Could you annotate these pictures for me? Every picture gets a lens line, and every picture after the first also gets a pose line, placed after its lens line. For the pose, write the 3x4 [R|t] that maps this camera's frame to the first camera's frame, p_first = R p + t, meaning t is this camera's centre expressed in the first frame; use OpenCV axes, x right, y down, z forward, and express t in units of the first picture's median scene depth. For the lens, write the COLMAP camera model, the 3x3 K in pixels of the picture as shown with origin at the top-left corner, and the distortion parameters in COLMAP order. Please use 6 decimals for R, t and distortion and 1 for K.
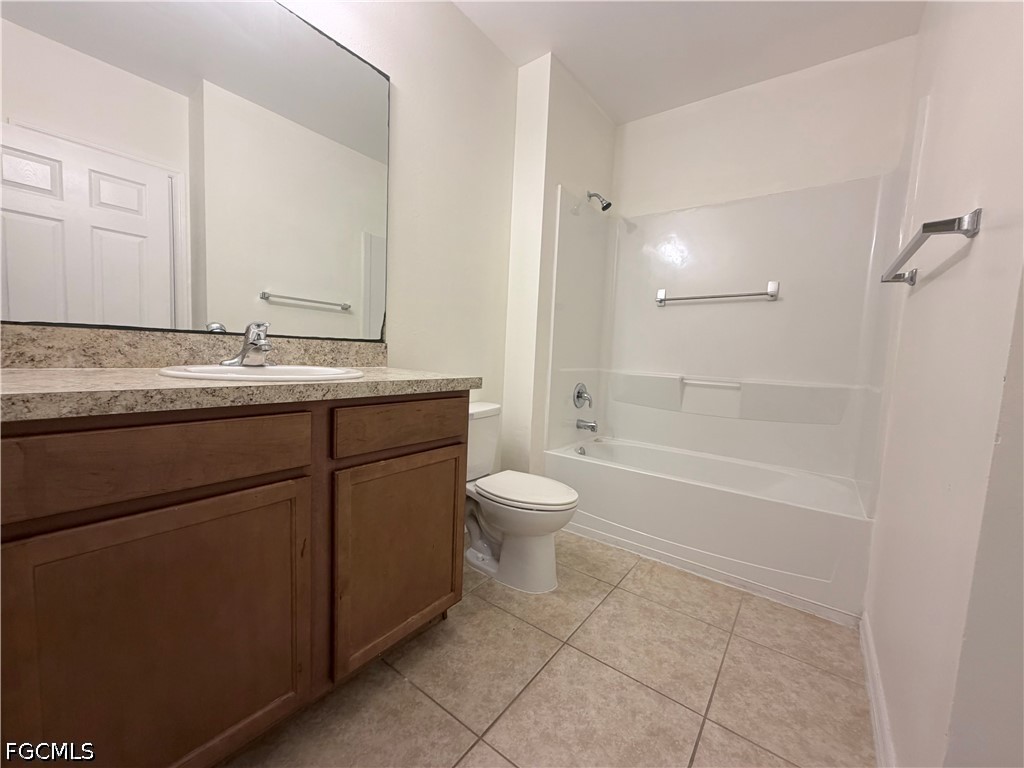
lens RADIAL K [[408.0, 0, 510.6], [0, 408.0, 387.3], [0, 0, 1]] dist [-0.000576, -0.000013]
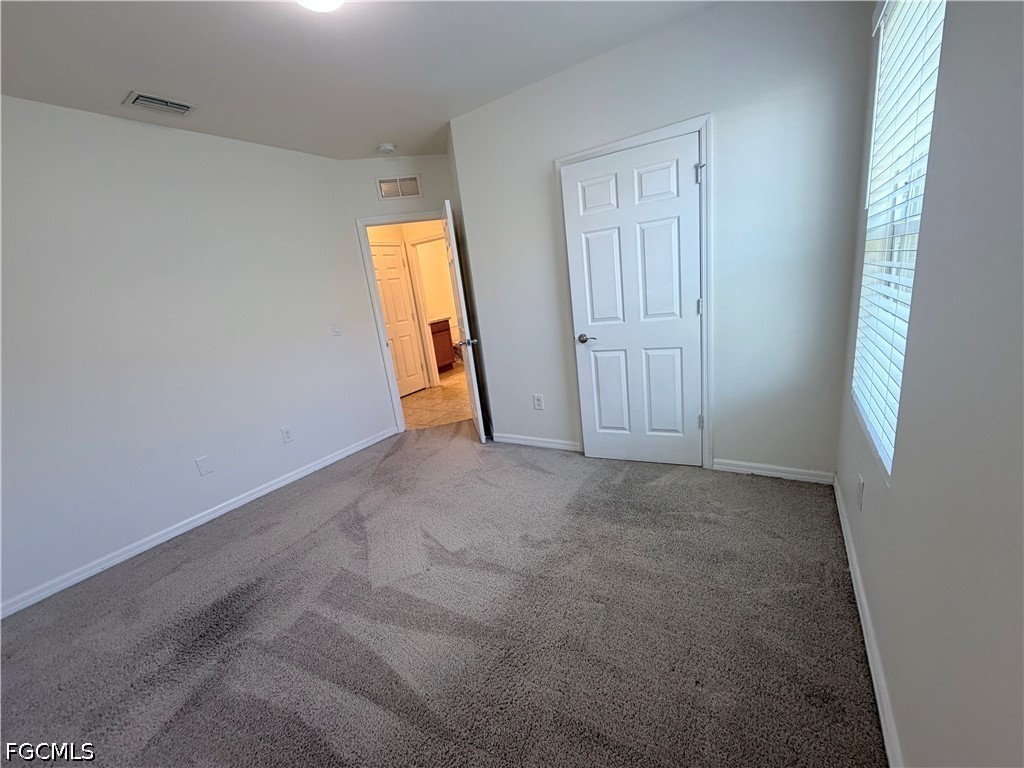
lens RADIAL K [[408.0, 0, 510.6], [0, 408.0, 387.3], [0, 0, 1]] dist [-0.000576, -0.000013]
pose [[0.982576, -0.182319, 0.036112, 0.363689], [0.174897, 0.972738, 0.152286, 0.210035], [-0.062892, -0.143317, 0.987677, -4.825287]]
